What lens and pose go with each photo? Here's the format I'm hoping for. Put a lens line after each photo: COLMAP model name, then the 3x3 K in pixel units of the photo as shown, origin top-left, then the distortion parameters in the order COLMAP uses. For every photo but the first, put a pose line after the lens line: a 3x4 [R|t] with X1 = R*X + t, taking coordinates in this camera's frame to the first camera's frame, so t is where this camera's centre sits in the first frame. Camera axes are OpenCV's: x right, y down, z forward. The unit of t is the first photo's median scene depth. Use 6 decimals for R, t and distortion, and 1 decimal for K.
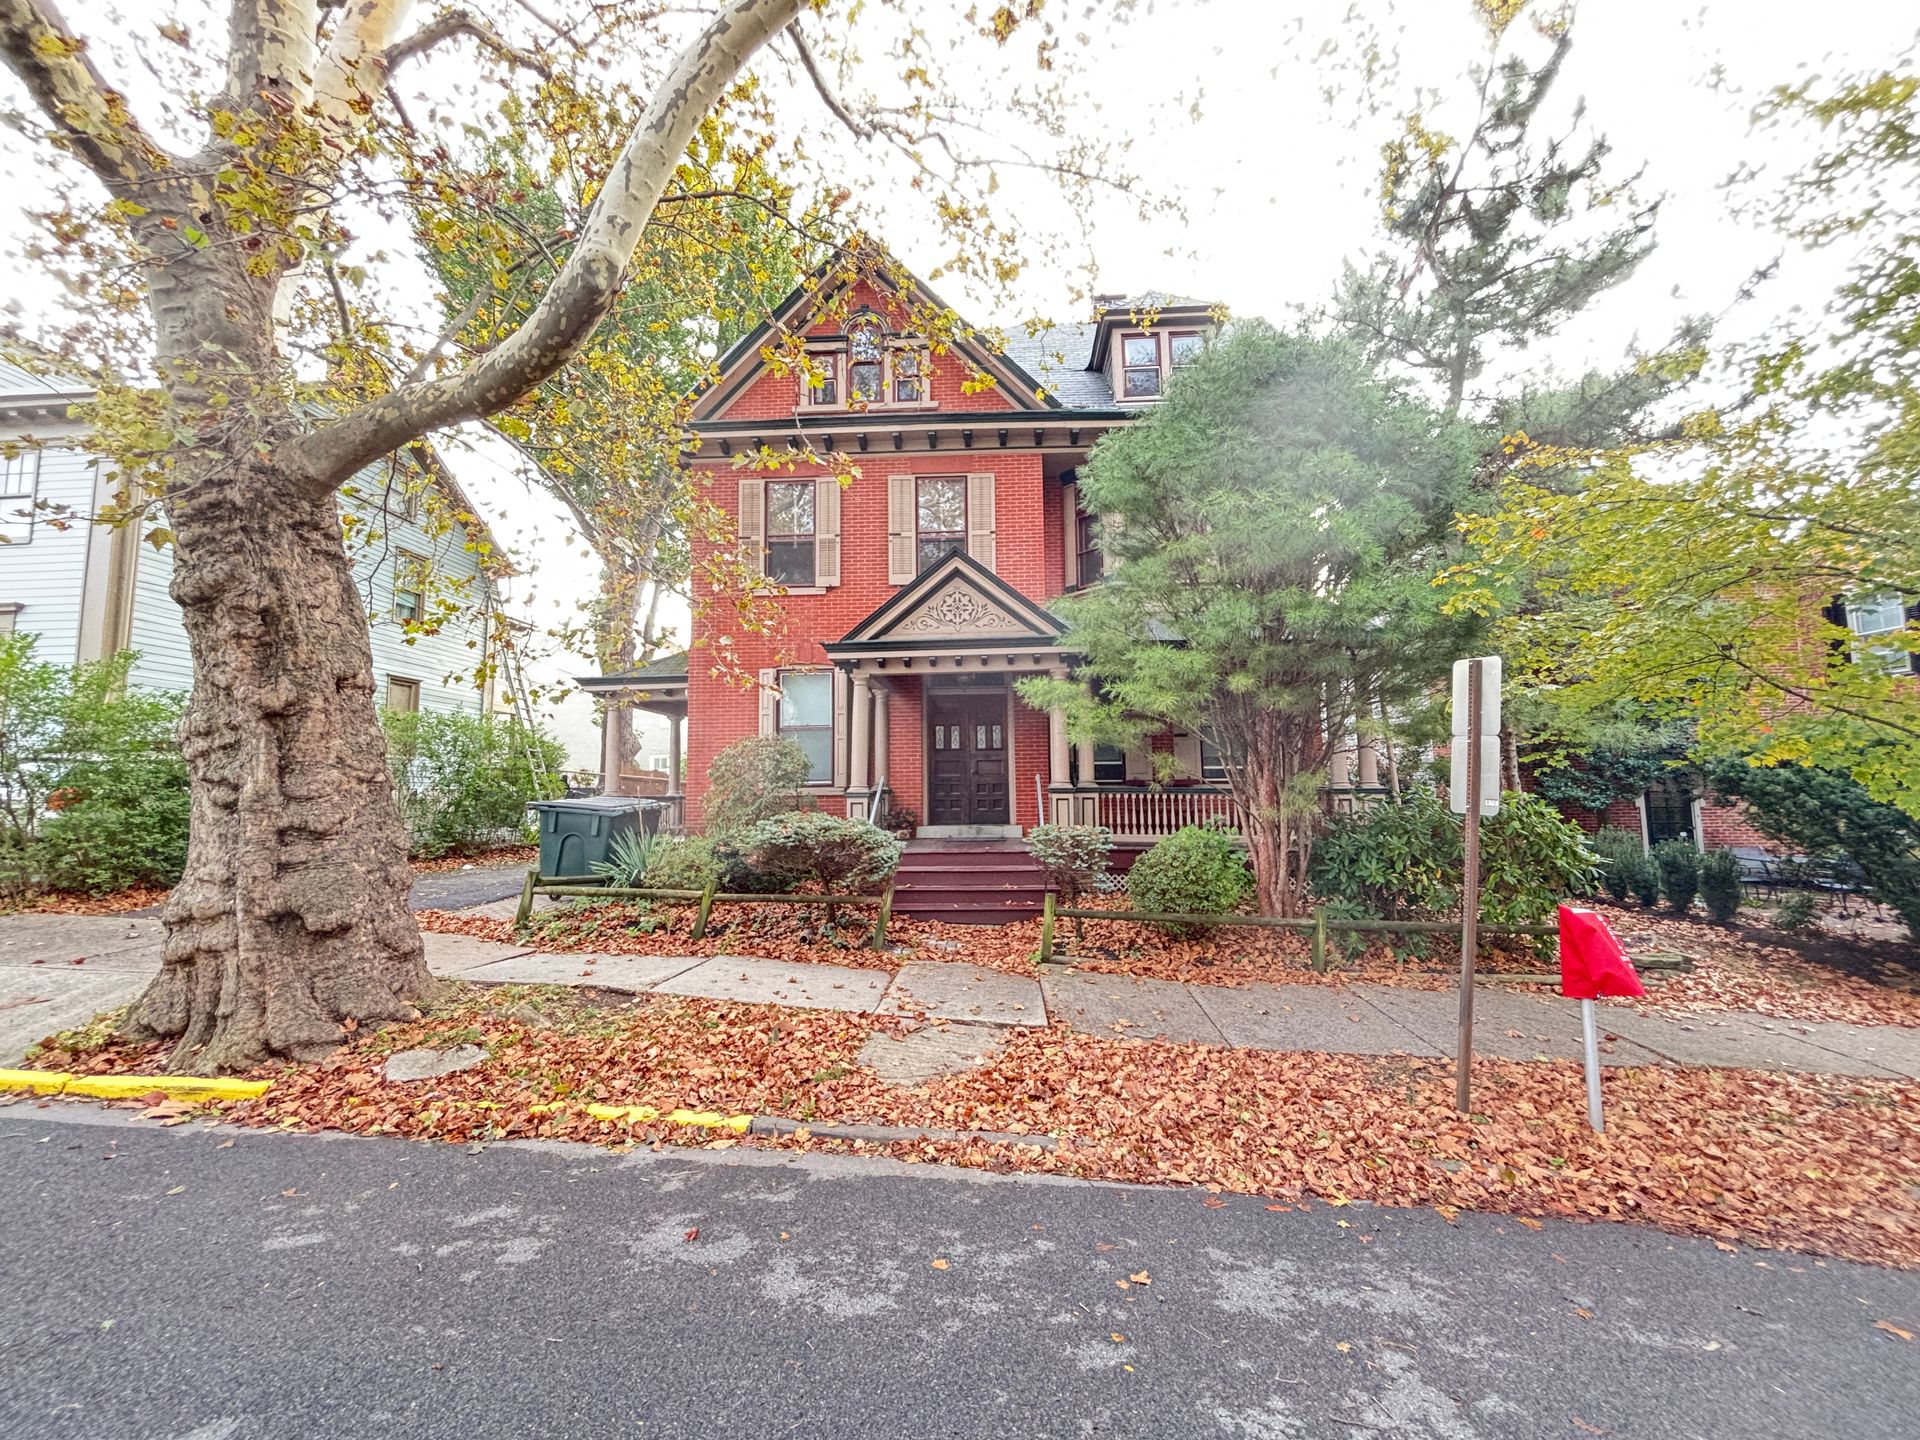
lens RADIAL K [[769.0, 0, 960.0], [0, 769.0, 720.0], [0, 0, 1]] dist [0.024021, -0.000001]
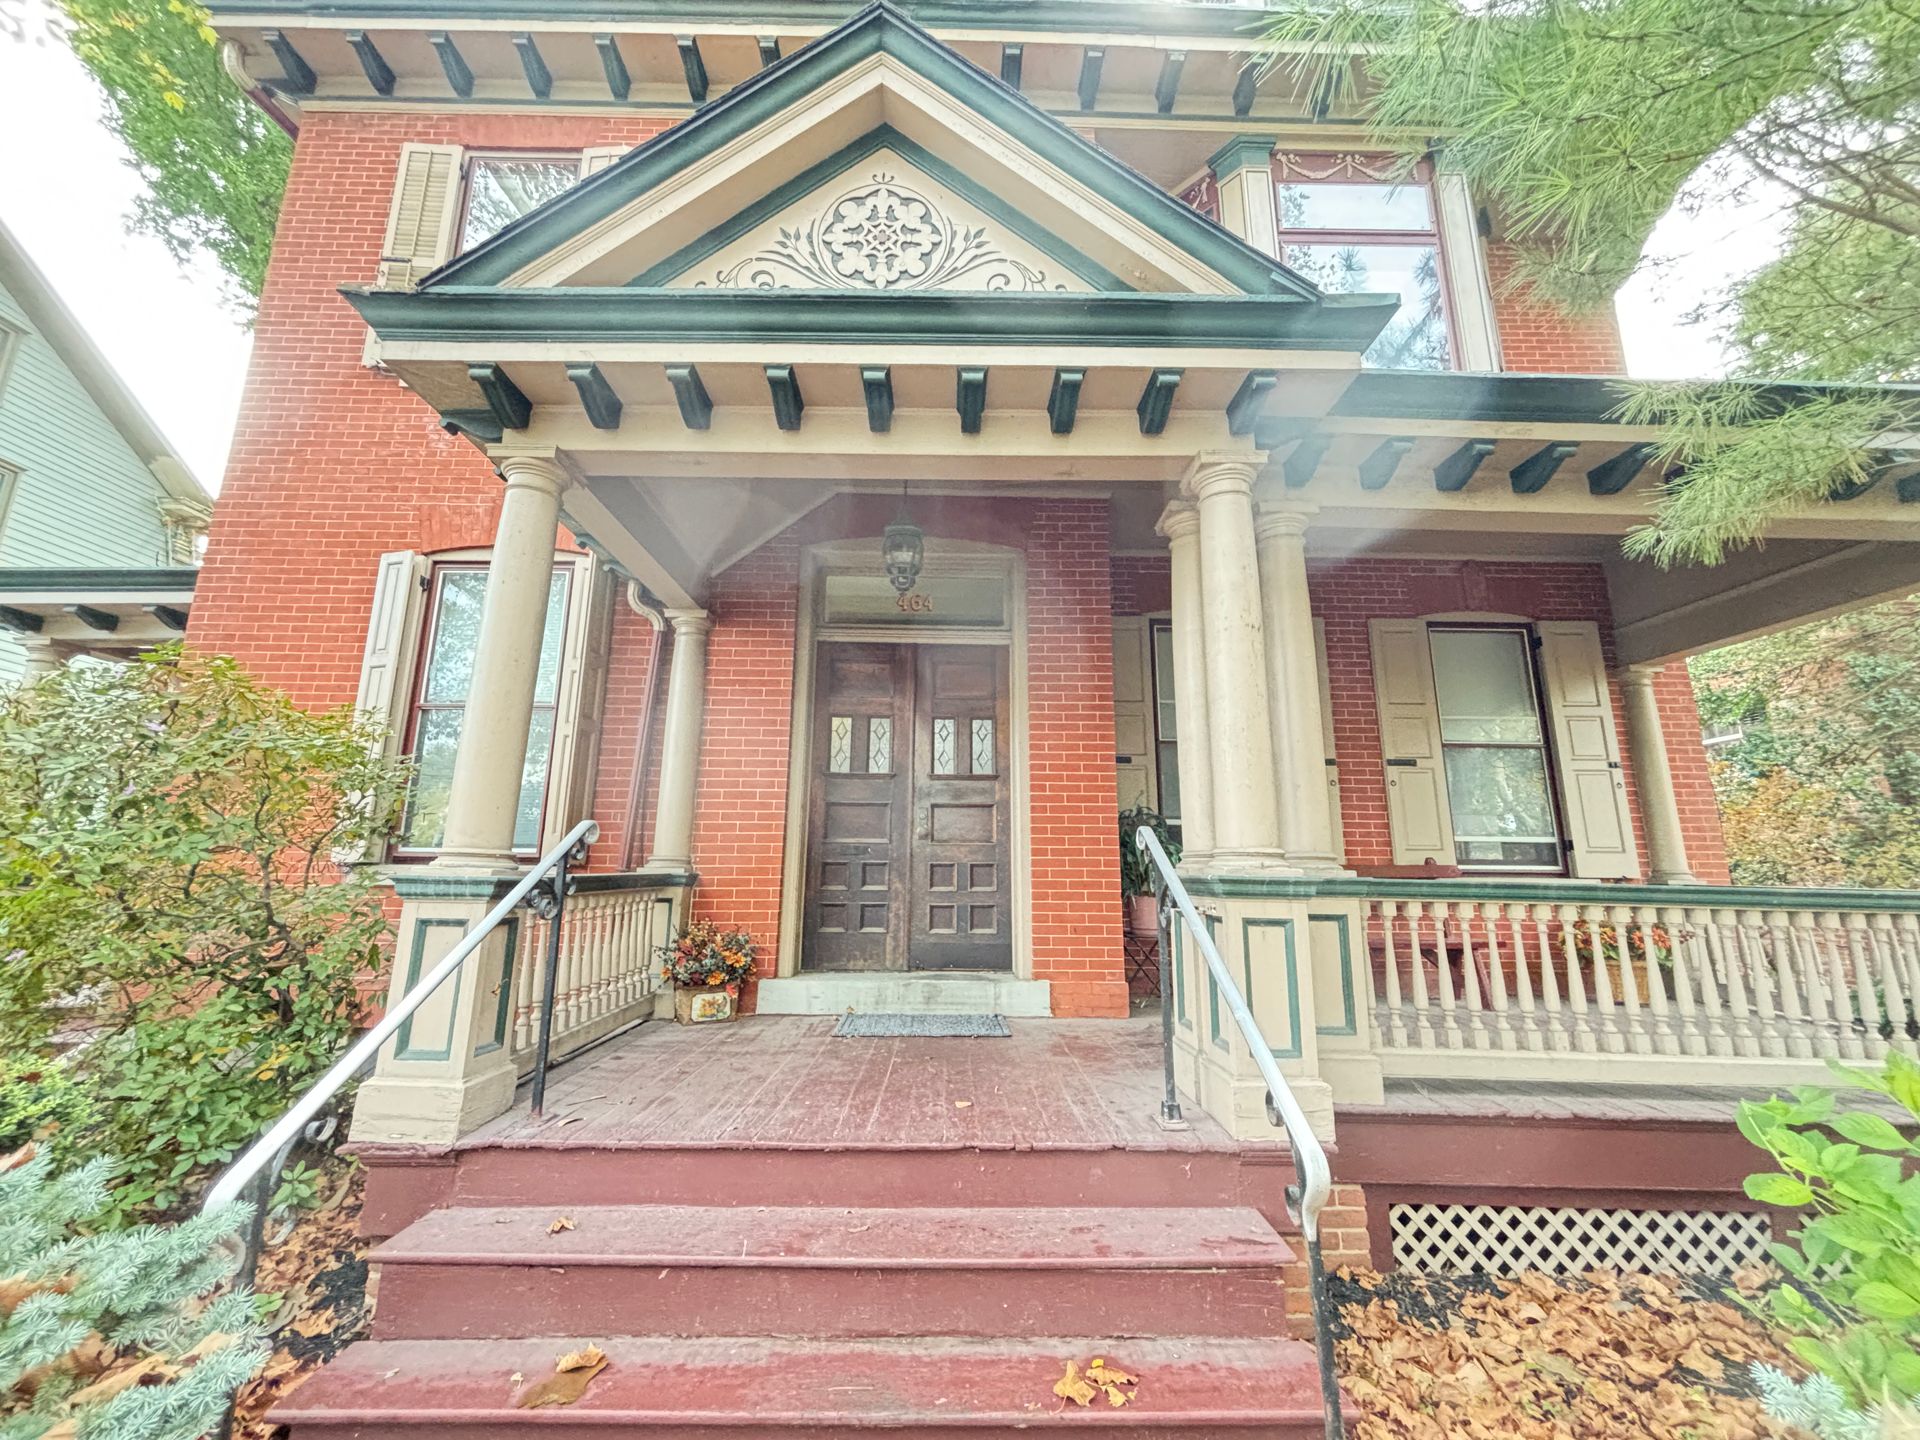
lens RADIAL K [[769.0, 0, 960.0], [0, 769.0, 720.0], [0, 0, 1]] dist [0.024021, -0.000001]
pose [[0.997954, 0.031918, 0.055400, 0.012861], [-0.025115, 0.992525, -0.119429, 0.056787], [-0.058798, 0.117793, 0.991296, 0.599931]]
